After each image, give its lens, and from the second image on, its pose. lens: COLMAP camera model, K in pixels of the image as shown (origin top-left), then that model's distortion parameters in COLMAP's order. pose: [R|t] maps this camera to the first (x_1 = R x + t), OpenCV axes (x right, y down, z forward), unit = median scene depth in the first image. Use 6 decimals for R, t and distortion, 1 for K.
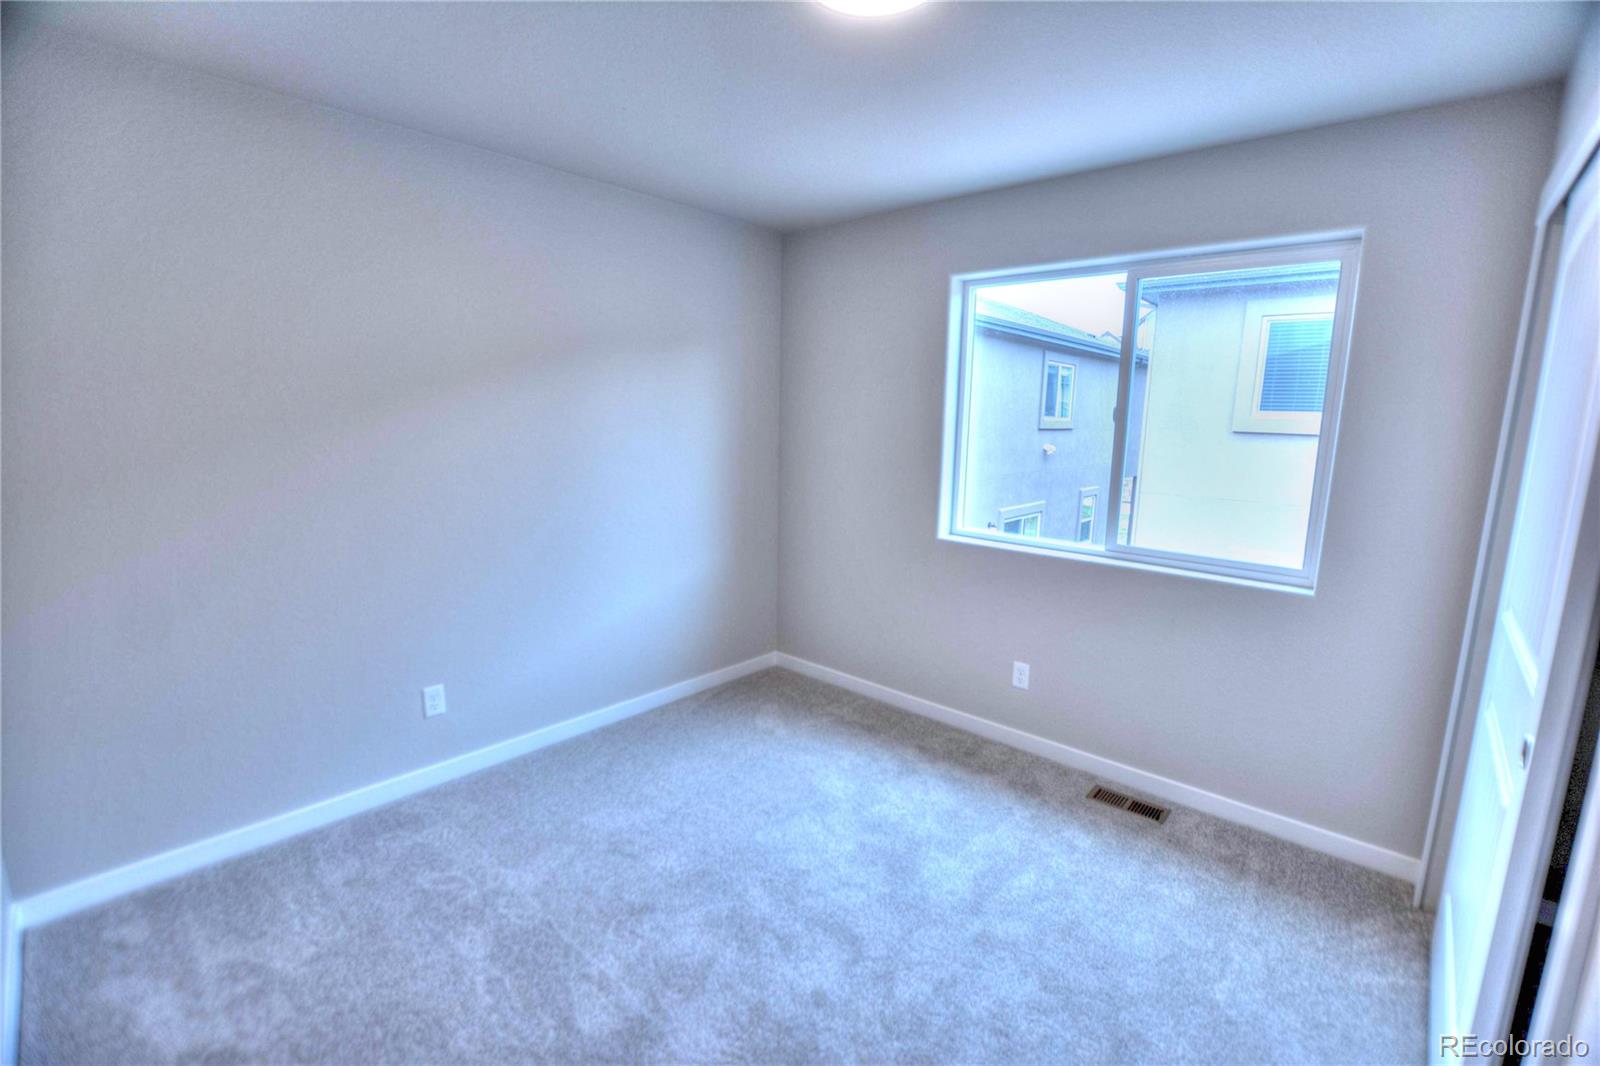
lens RADIAL K [[702.1, 0, 826.6], [0, 702.1, 545.0], [0, 0, 1]] dist [-0.031150, 0.001895]
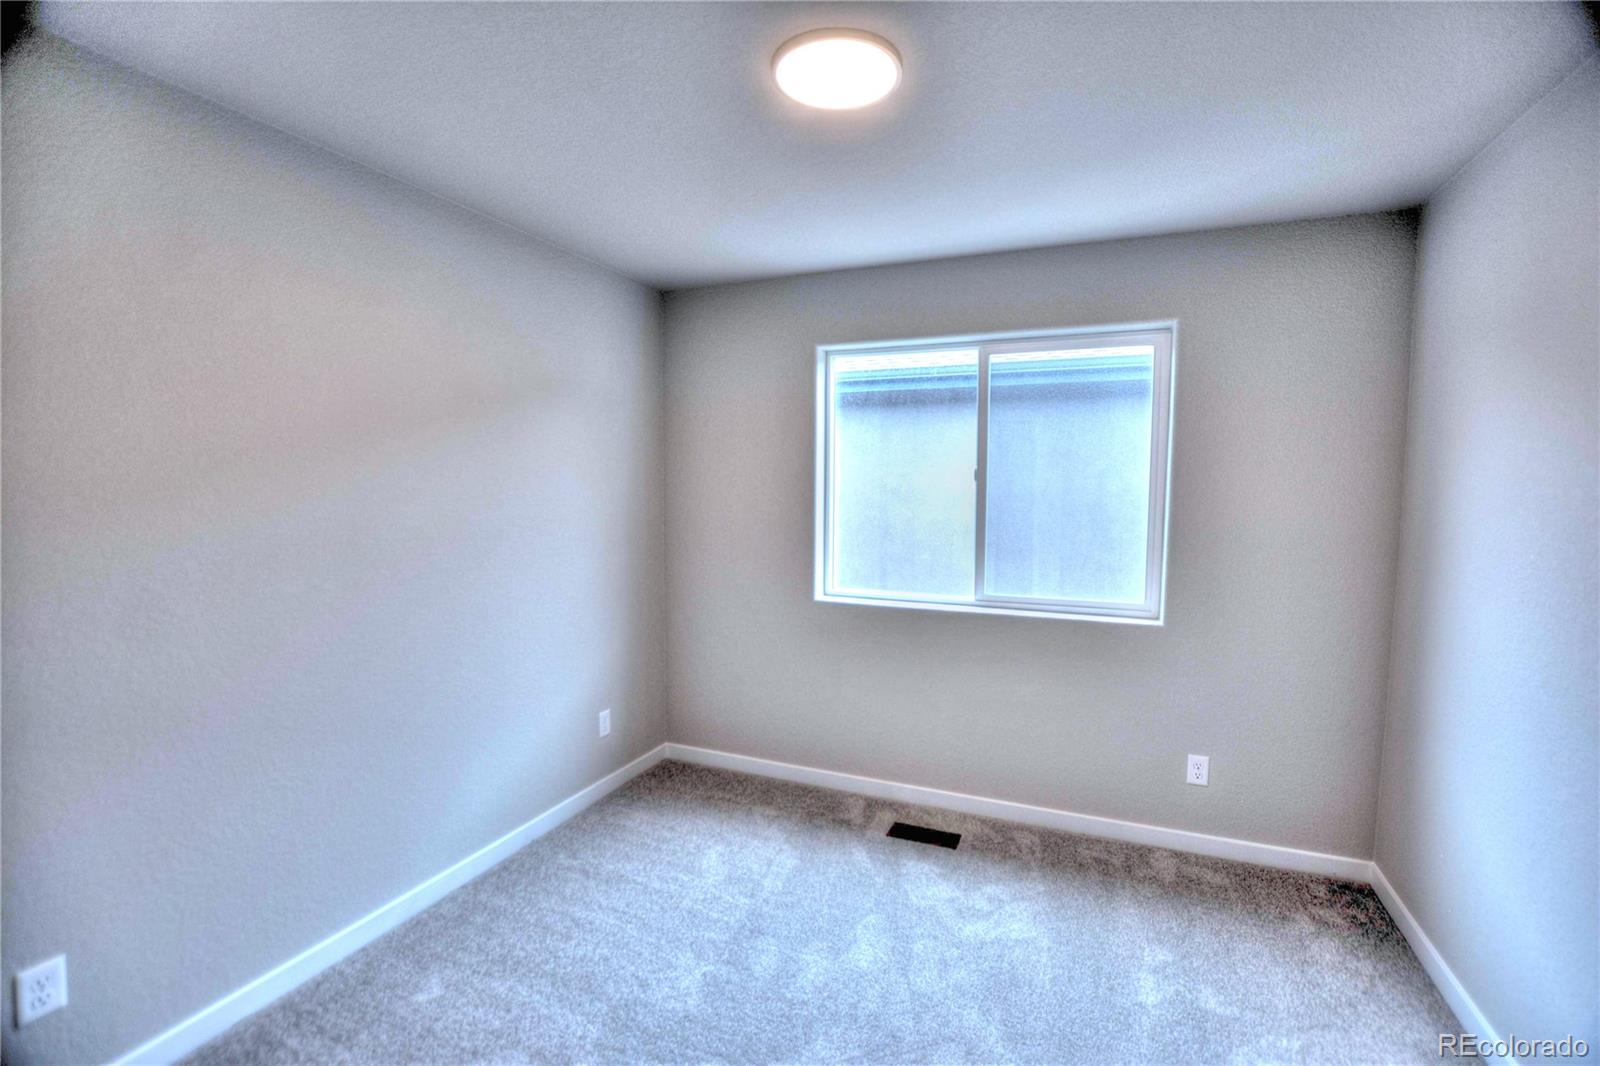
lens RADIAL K [[638.2, 0, 792.0], [0, 638.2, 525.4], [0, 0, 1]] dist [-0.014001, 0.000159]
pose [[0.937771, -0.042719, 0.344616, -0.198720], [0.079293, 0.992528, -0.092740, -0.037080], [-0.338079, 0.114294, 0.934152, 0.164270]]
